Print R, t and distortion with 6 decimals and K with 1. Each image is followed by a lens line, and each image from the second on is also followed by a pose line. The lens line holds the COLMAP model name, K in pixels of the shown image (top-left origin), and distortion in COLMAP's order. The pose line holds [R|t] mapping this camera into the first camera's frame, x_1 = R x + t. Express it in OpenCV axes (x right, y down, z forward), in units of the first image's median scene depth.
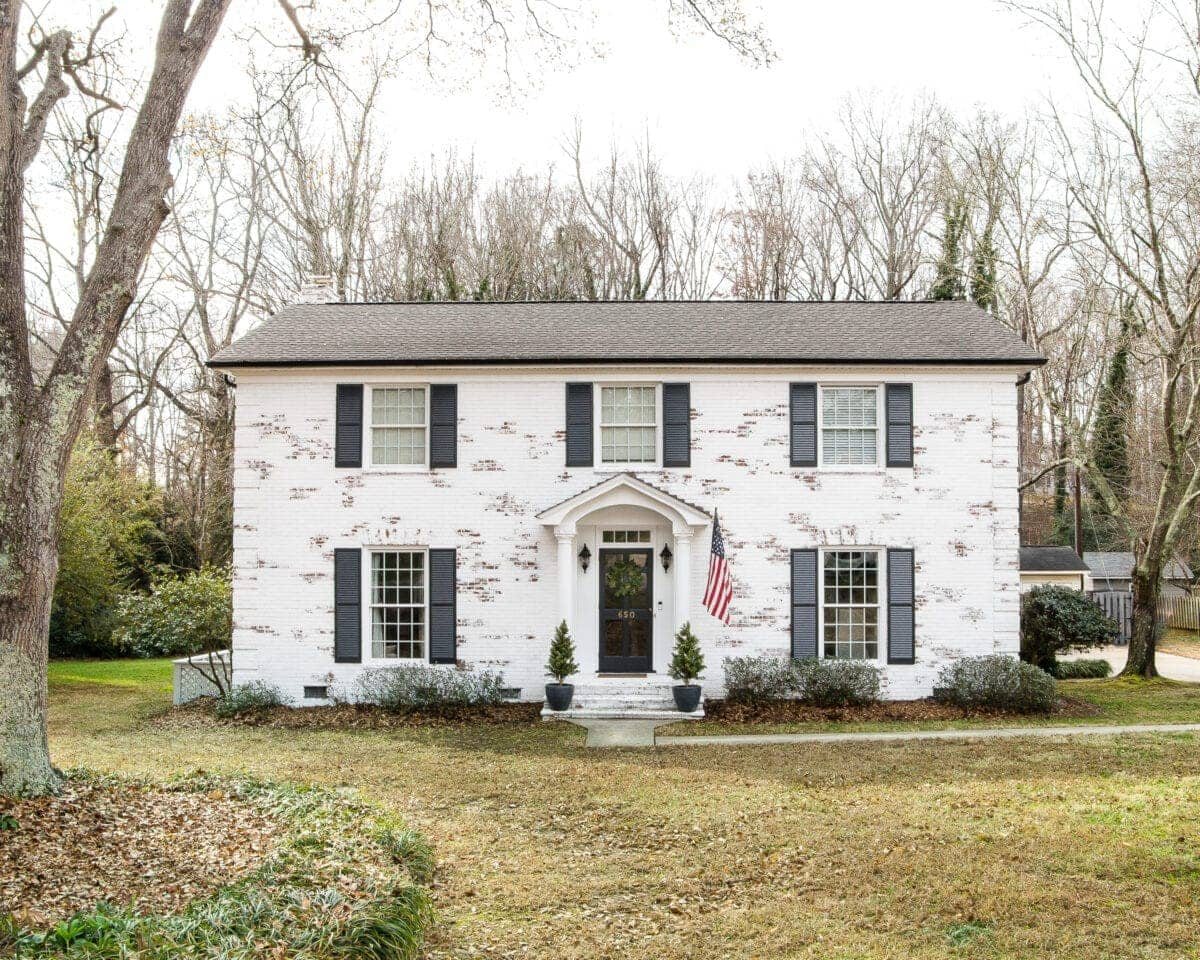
lens RADIAL K [[981.4, 0, 633.3], [0, 981.4, 531.2], [0, 0, 1]] dist [-0.078424, 0.002978]
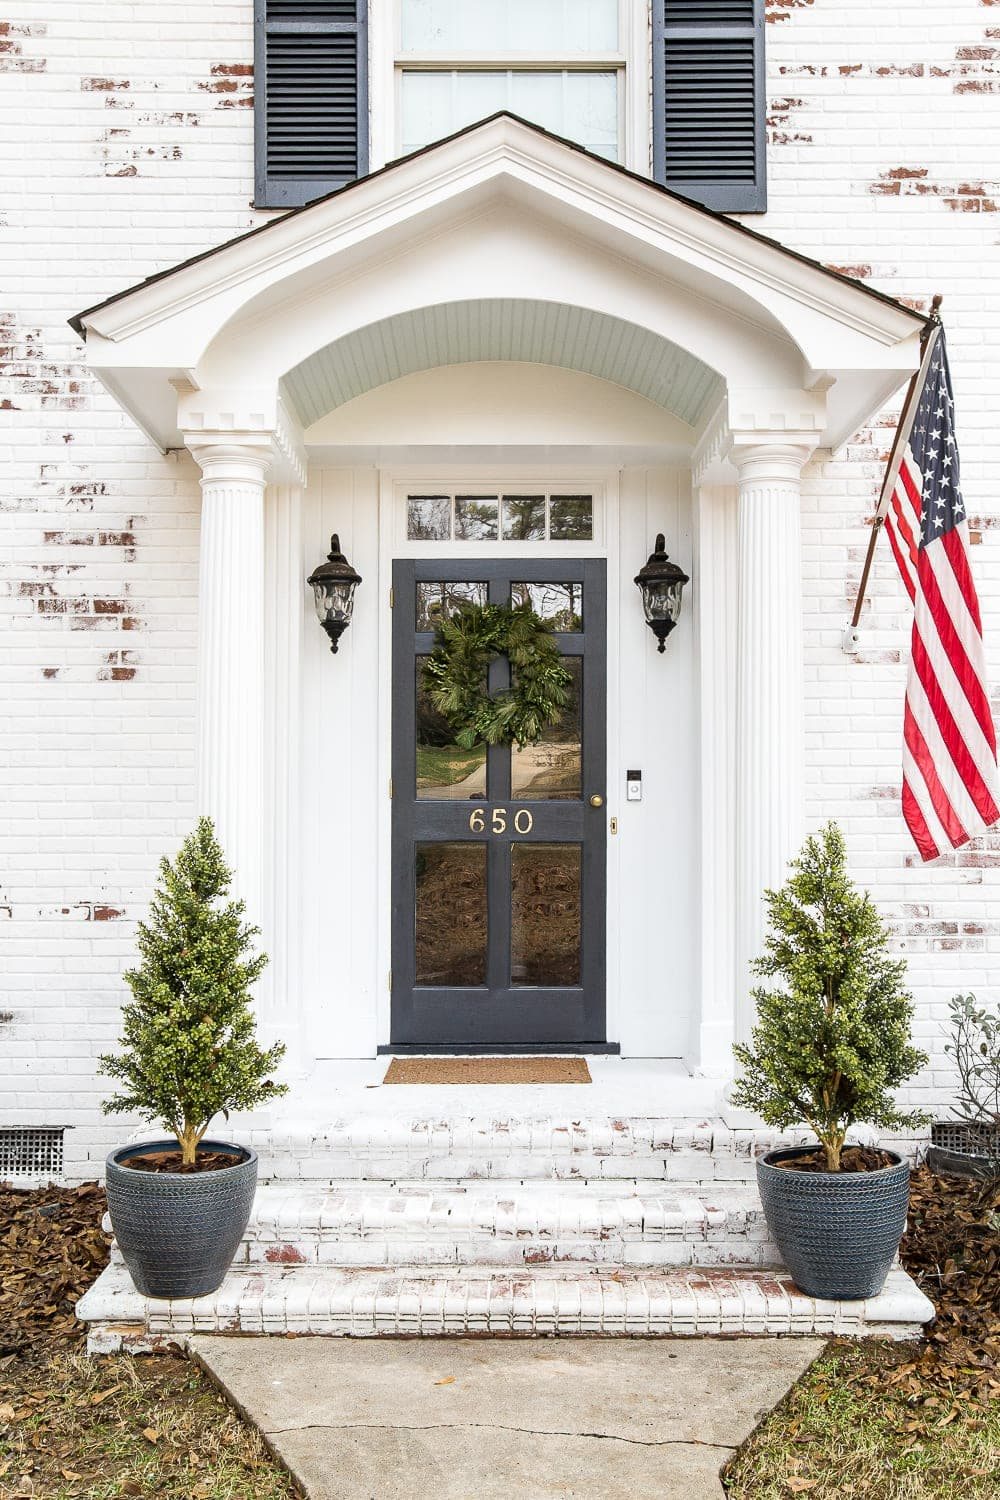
lens RADIAL K [[1478.4, 0, 500.0], [0, 1478.4, 750.0], [0, 0, 1]] dist [-0.079744, 0.213616]
pose [[0.999681, -0.001270, 0.025216, -0.017227], [0.001330, 0.999996, -0.002351, 0.069260], [-0.025213, 0.002384, 0.999679, 0.636726]]
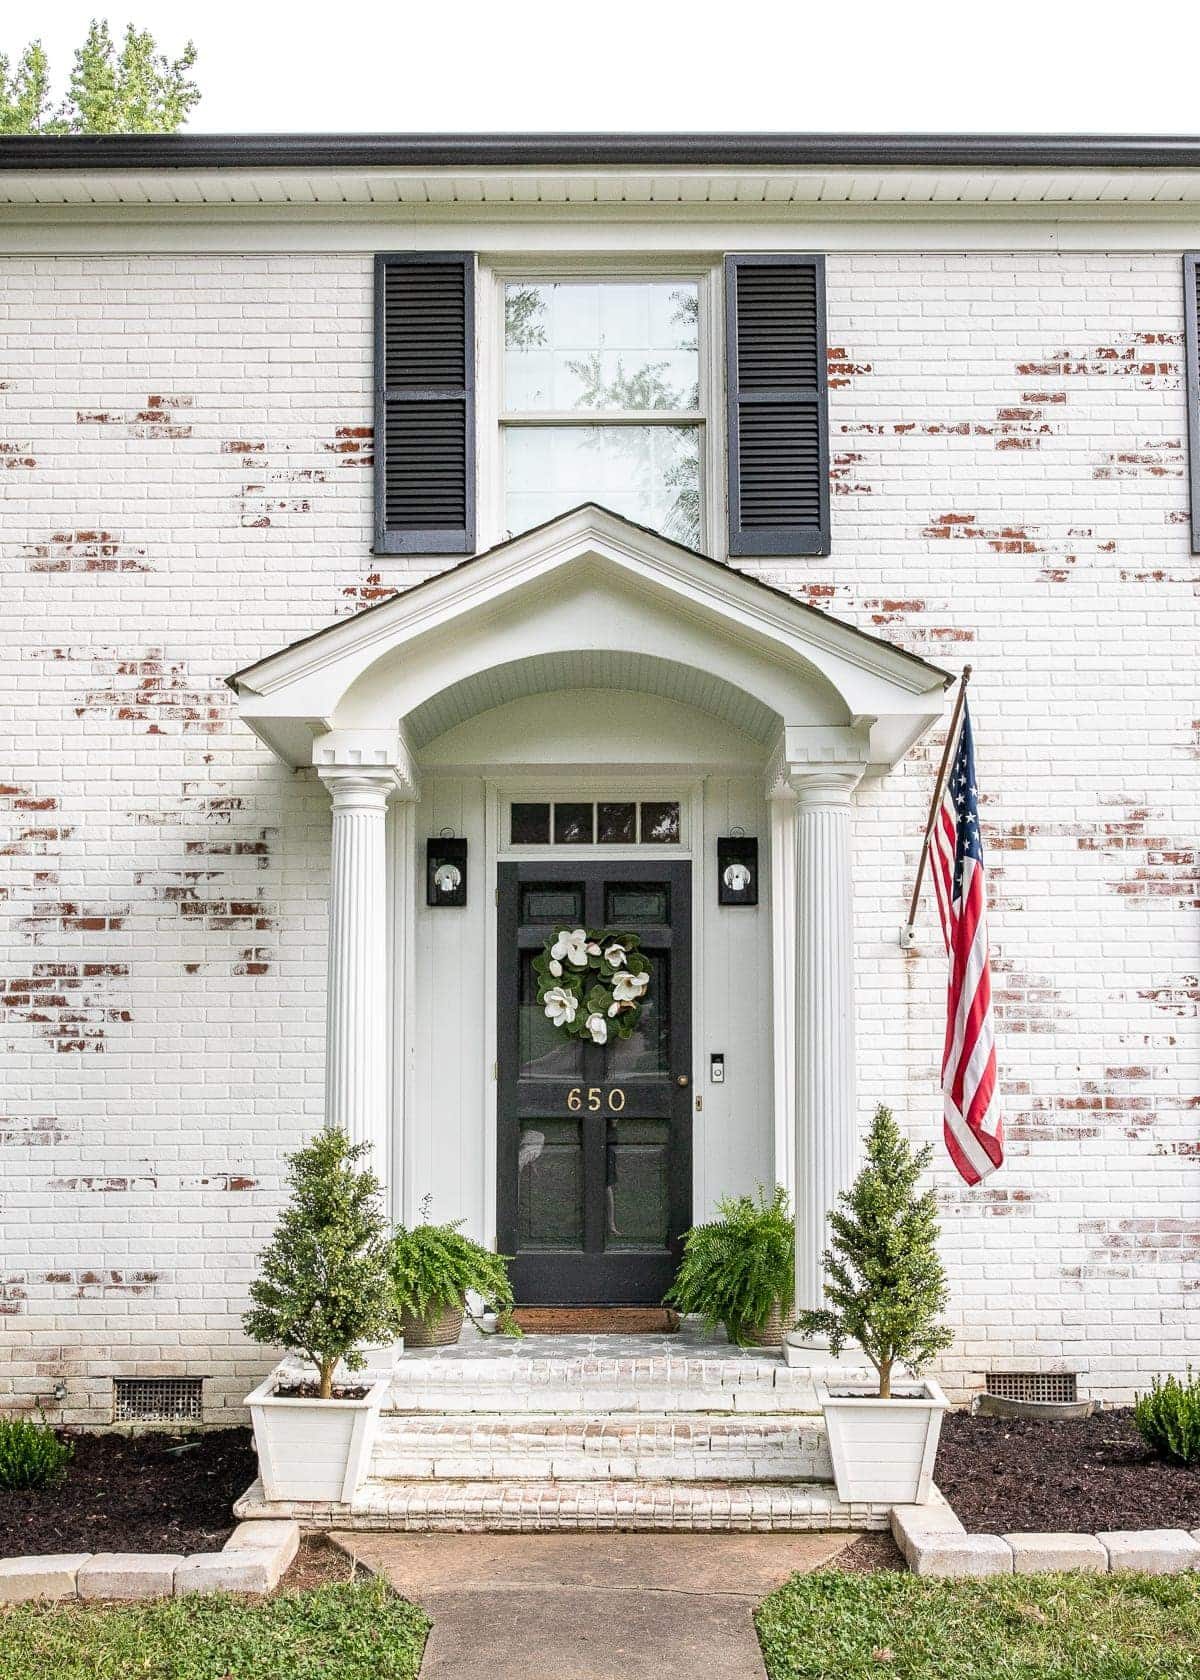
lens RADIAL K [[1671.0, 0, 605.8], [0, 1671.0, 953.8], [0, 0, 1]] dist [-0.005333, -0.002976]
pose [[0.999852, -0.003874, 0.016788, -0.012451], [0.004556, 0.999157, -0.040807, 0.064627], [-0.016616, 0.040877, 0.999026, 0.539897]]
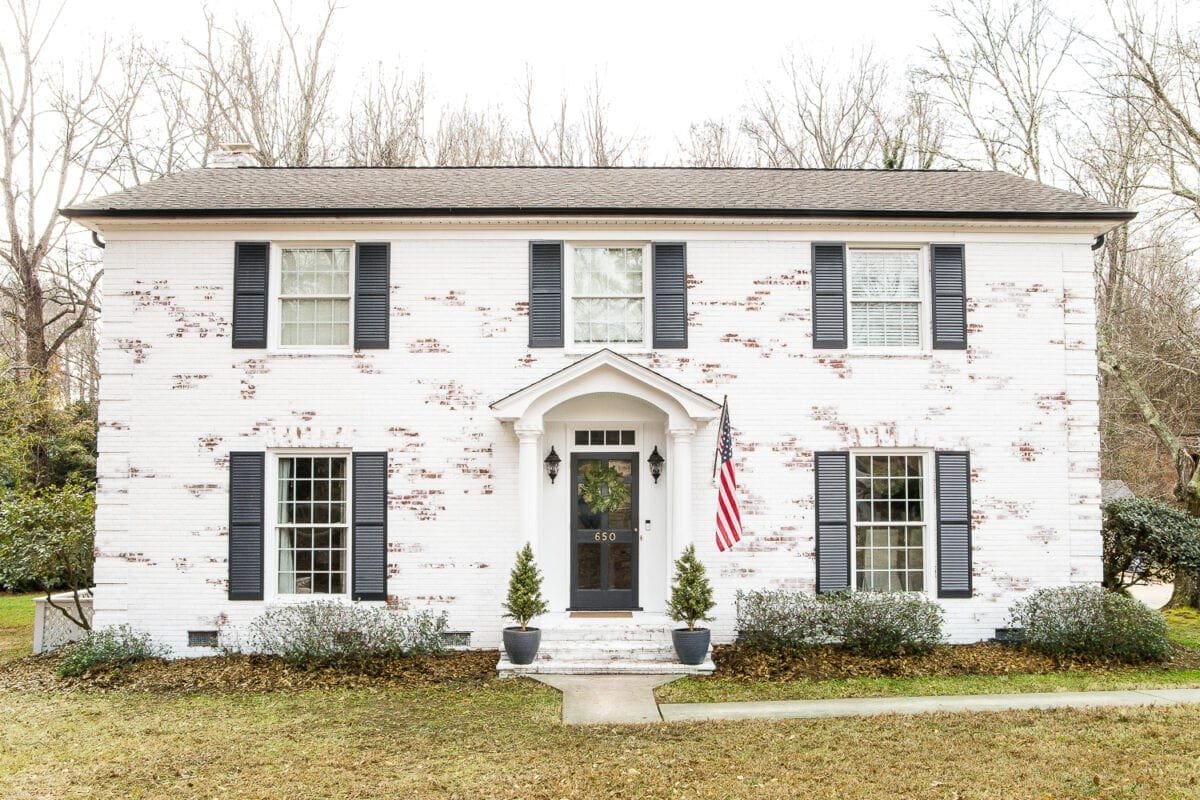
lens RADIAL K [[953.8, 0, 612.2], [0, 953.8, 439.7], [0, 0, 1]] dist [-0.079550, 0.098603]
pose [[0.999525, -0.000434, 0.030801, -0.025625], [0.001172, 0.999712, -0.023978, 0.026291], [-0.030782, 0.024003, 0.999238, 0.239831]]
